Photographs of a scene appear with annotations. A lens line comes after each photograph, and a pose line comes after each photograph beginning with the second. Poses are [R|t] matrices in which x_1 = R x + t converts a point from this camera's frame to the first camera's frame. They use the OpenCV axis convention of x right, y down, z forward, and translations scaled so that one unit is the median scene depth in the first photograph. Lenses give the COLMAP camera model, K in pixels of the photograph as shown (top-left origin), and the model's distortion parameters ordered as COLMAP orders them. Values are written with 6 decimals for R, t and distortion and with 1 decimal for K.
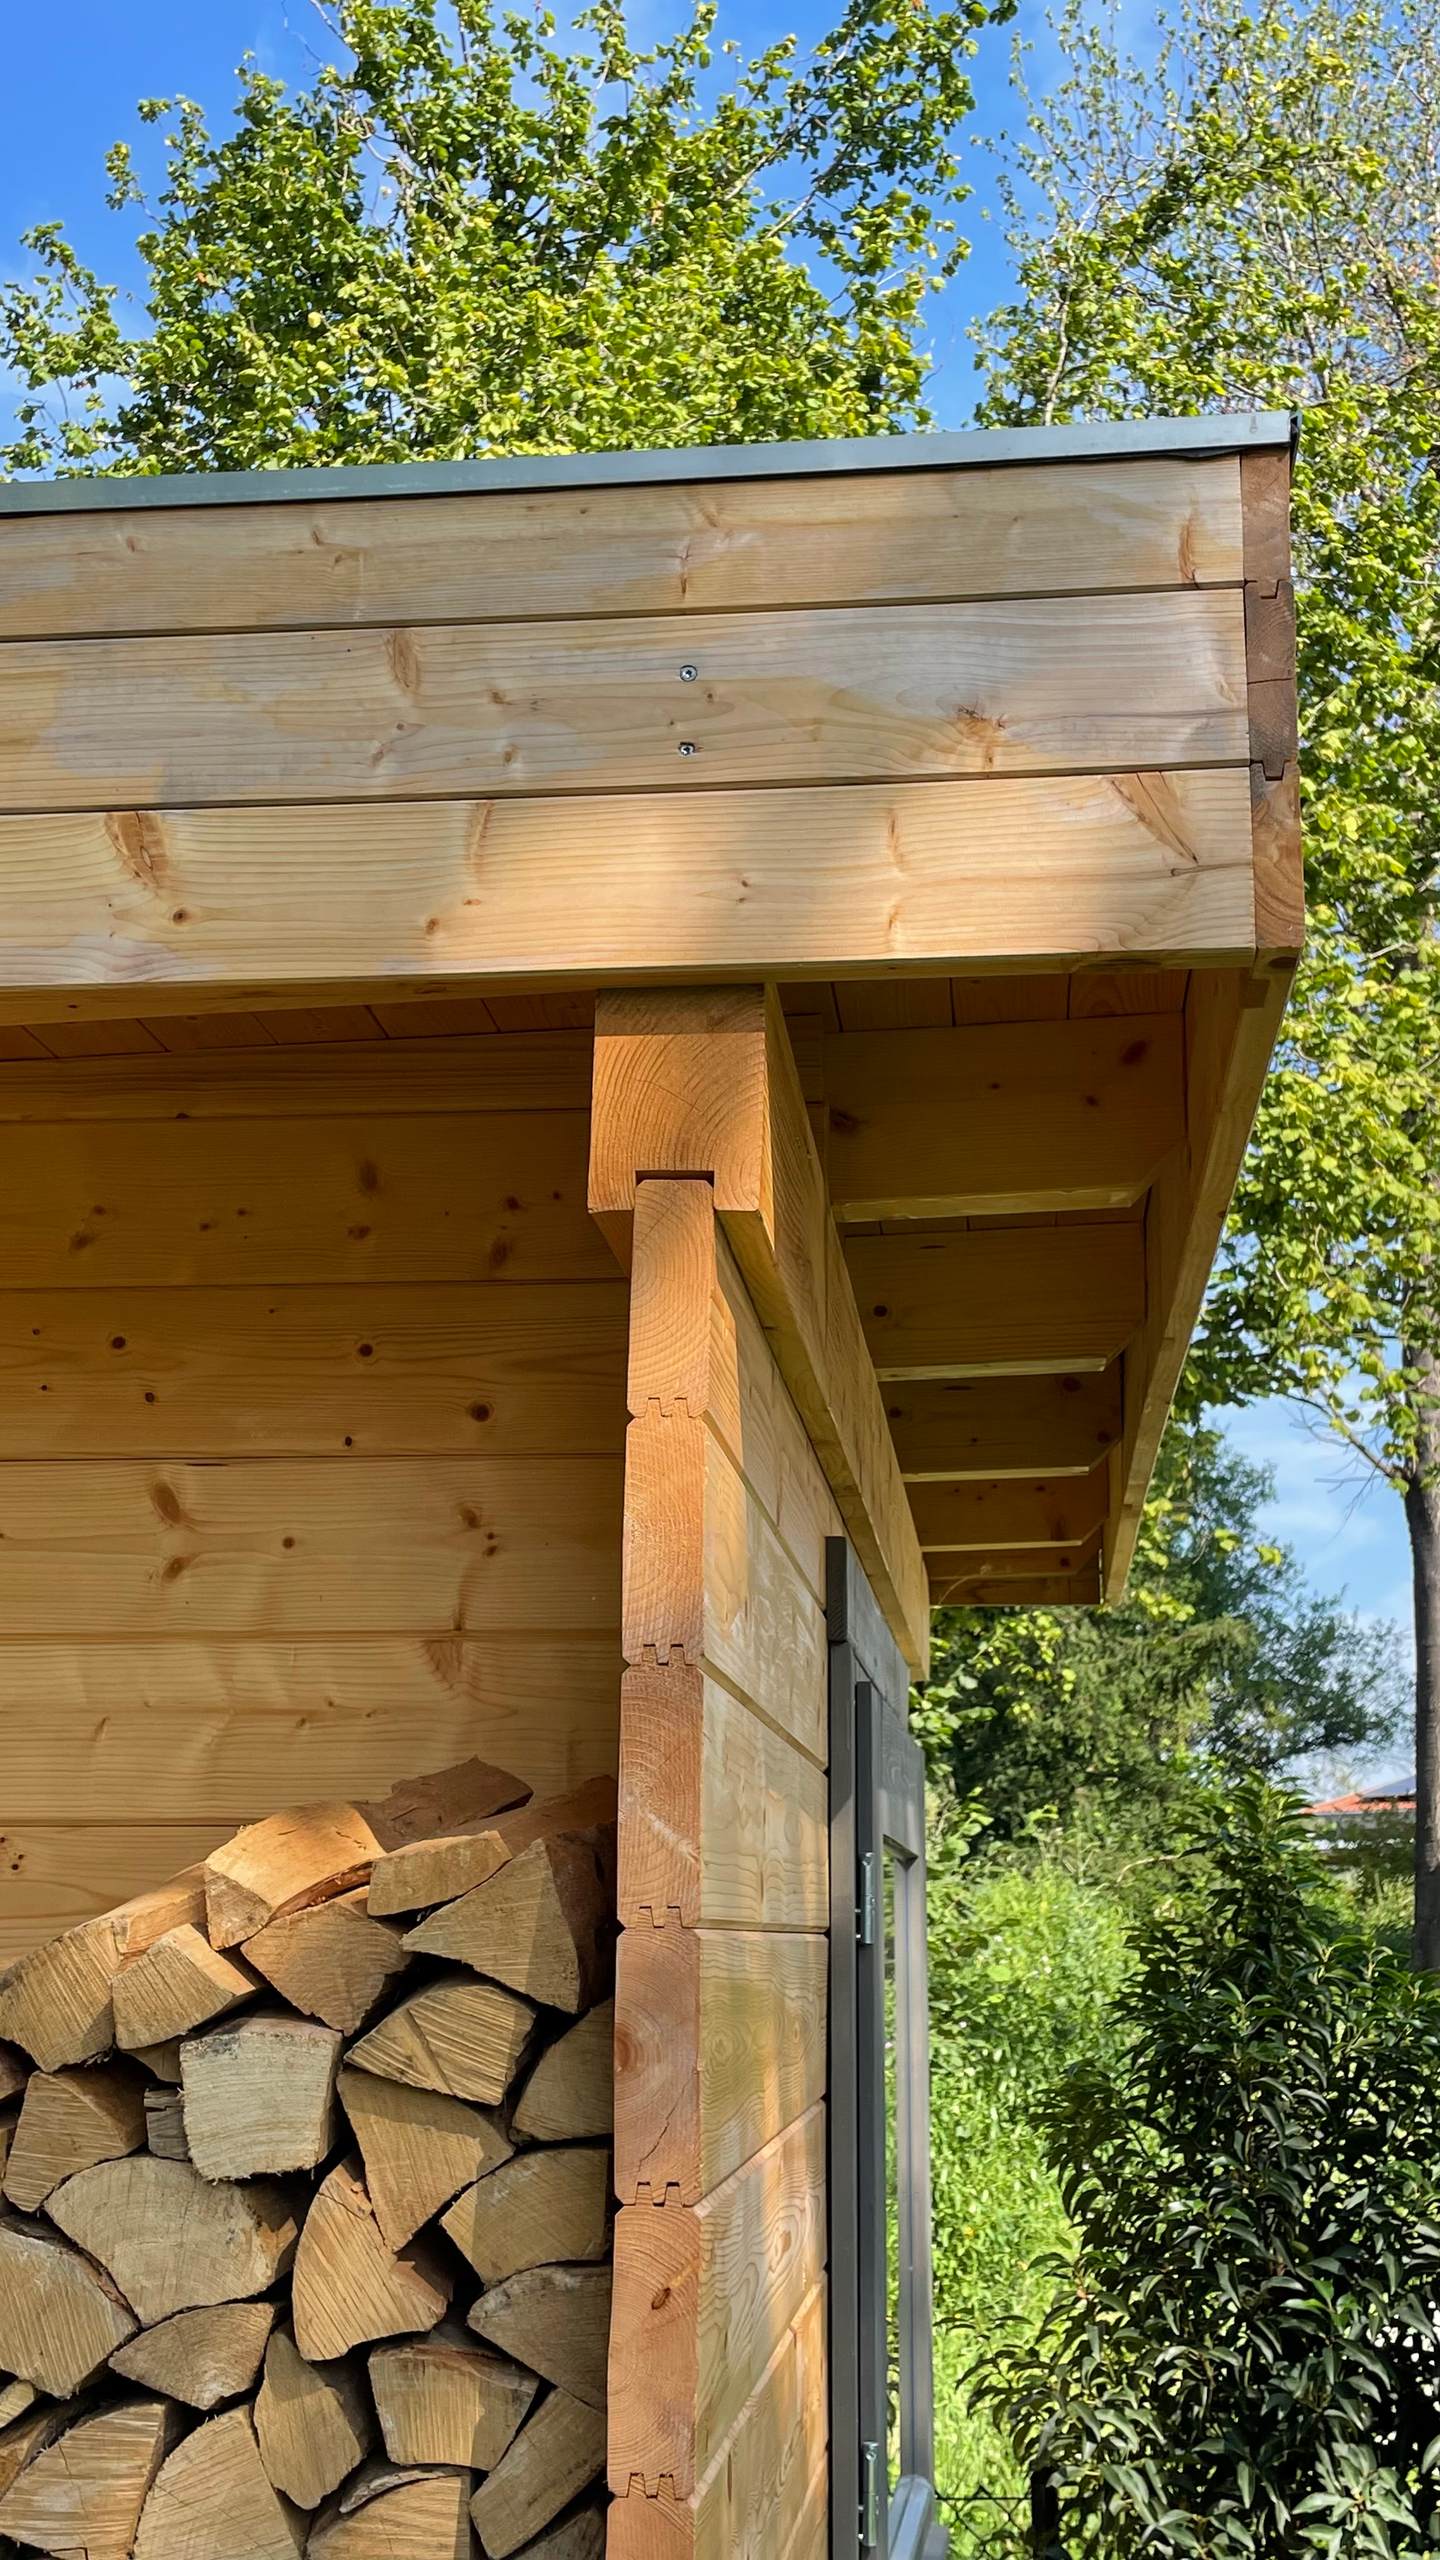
lens RADIAL K [[2544.8, 0, 720.5], [0, 2544.8, 1278.0], [0, 0, 1]] dist [0.055209, 0.000000]
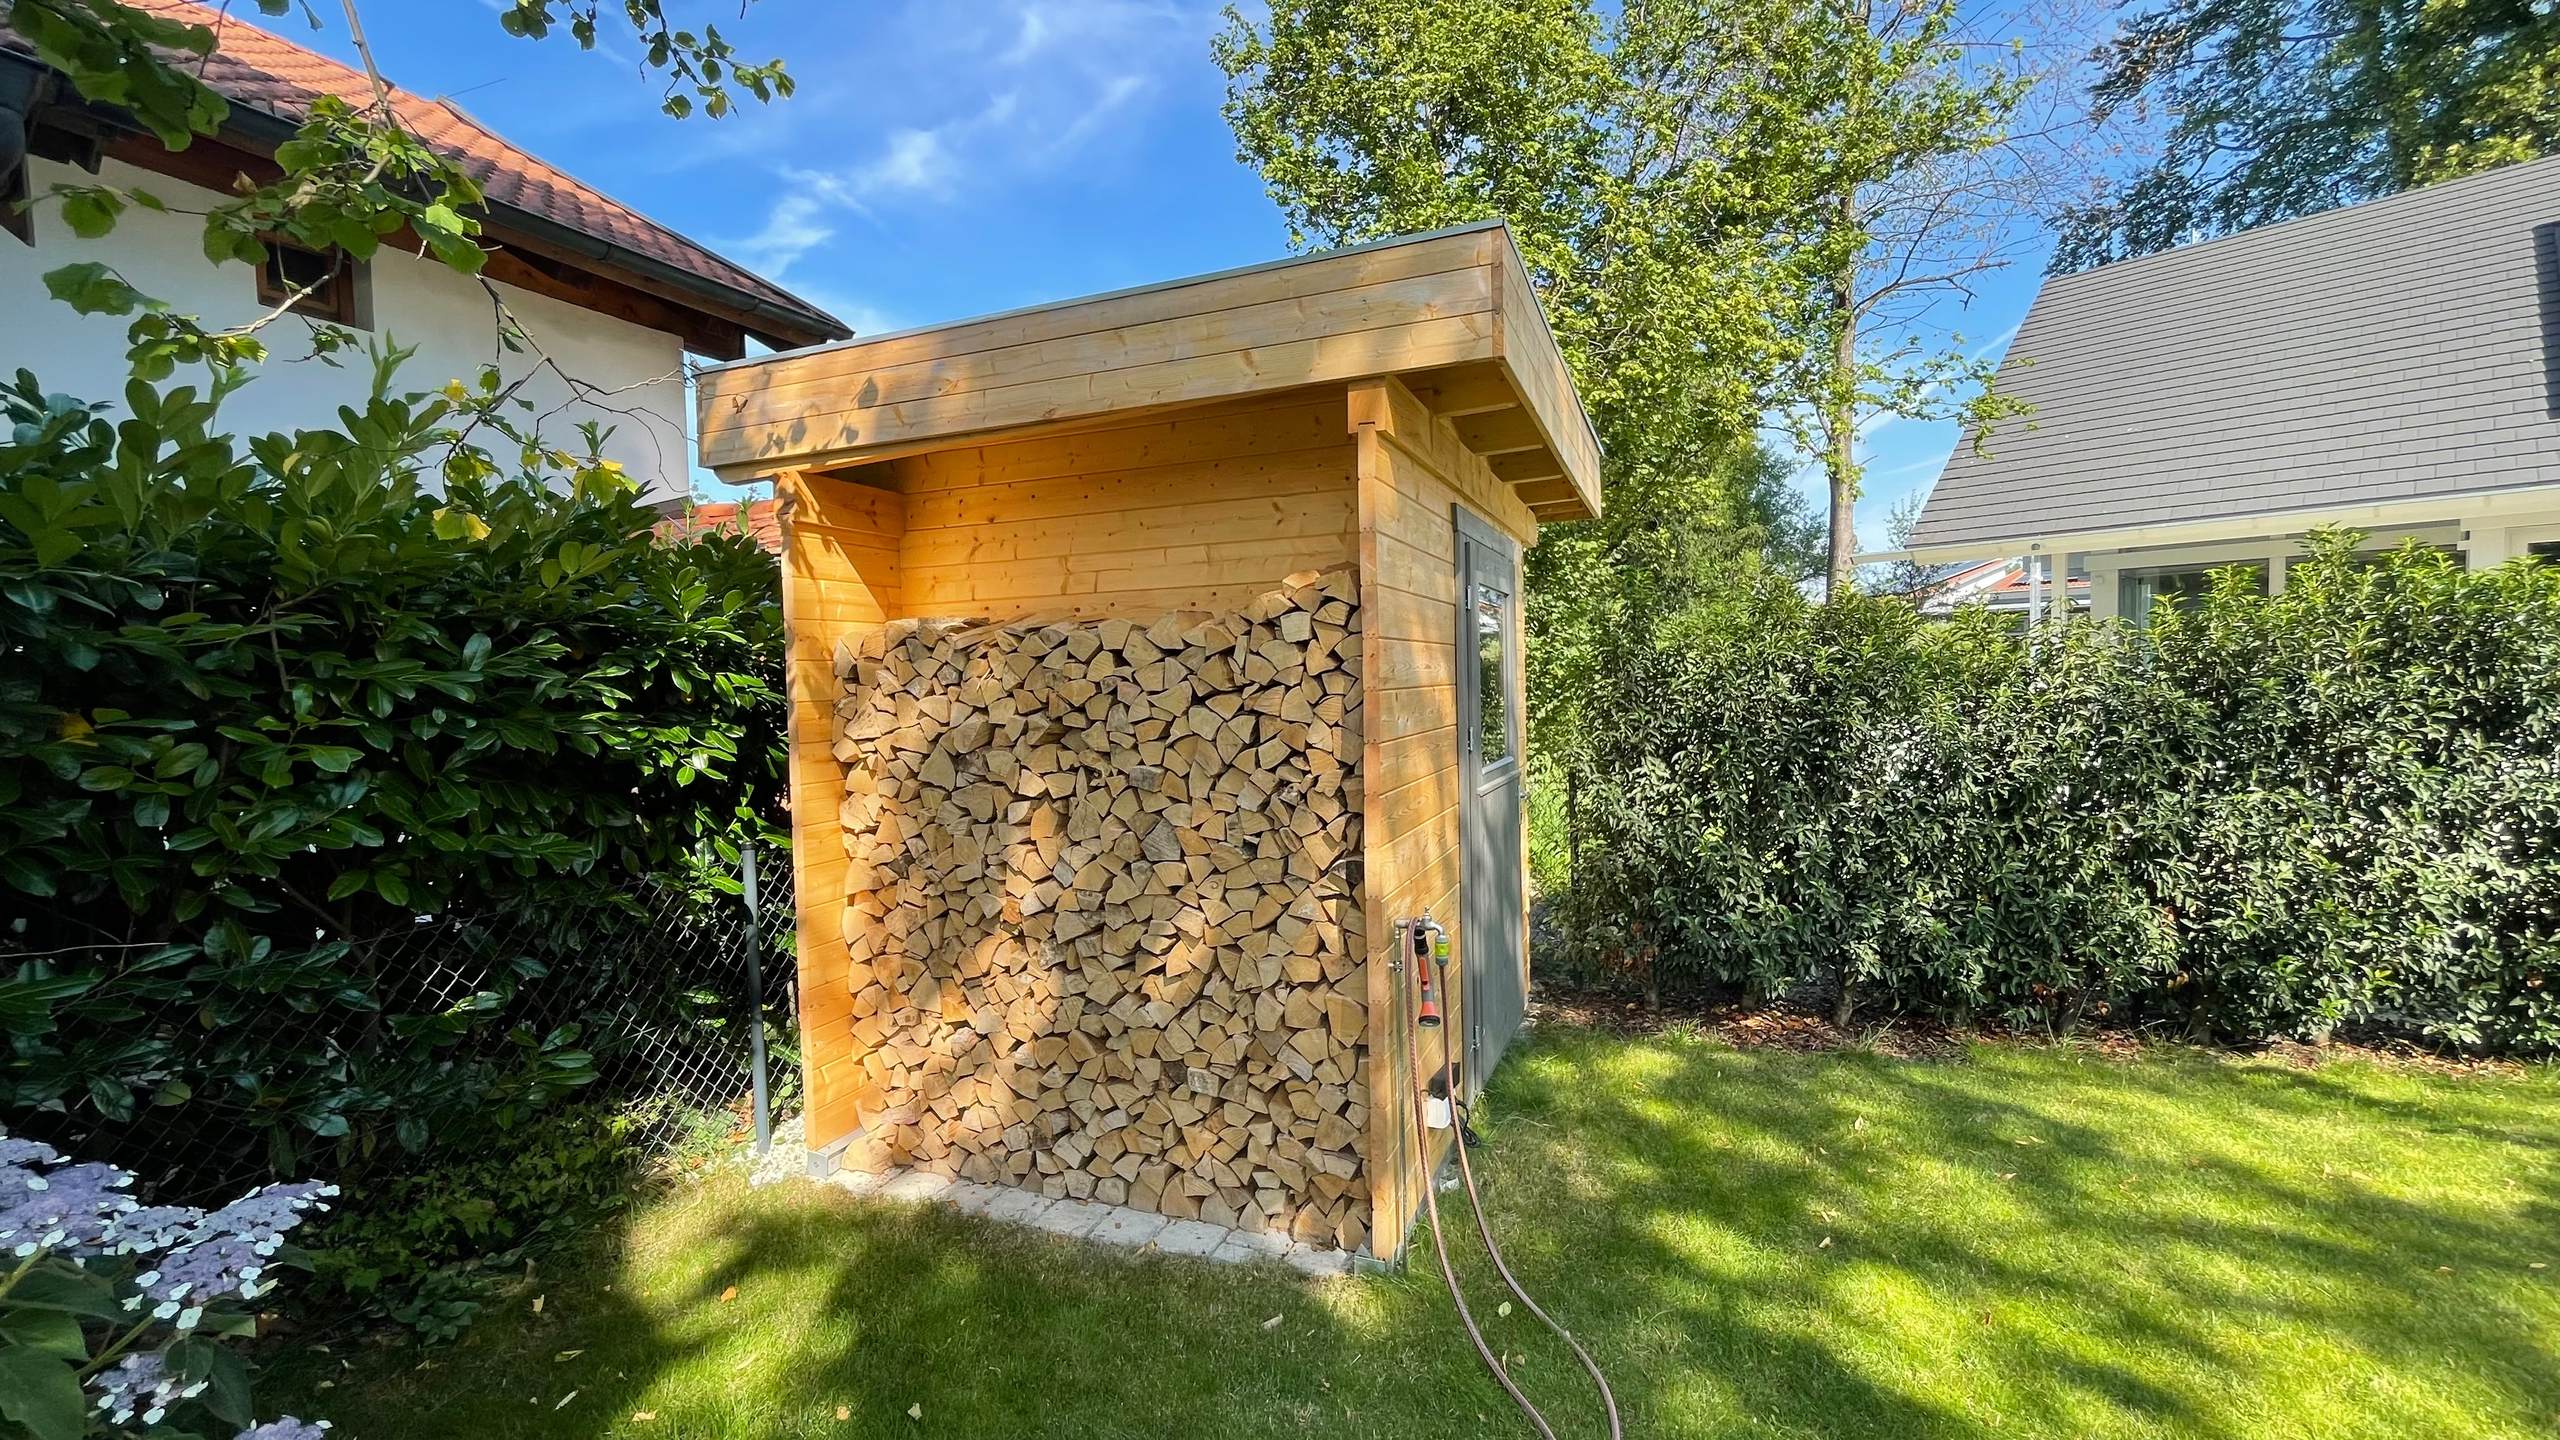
lens RADIAL K [[1094.4, 0, 1257.4], [0, 1094.4, 721.1], [0, 0, 1]] dist [0.013101, 0.000083]
pose [[0.955808, -0.021860, -0.293177, 0.349128], [0.102088, 0.959856, 0.261254, -0.059338], [0.275697, -0.279639, 0.919670, -0.970795]]
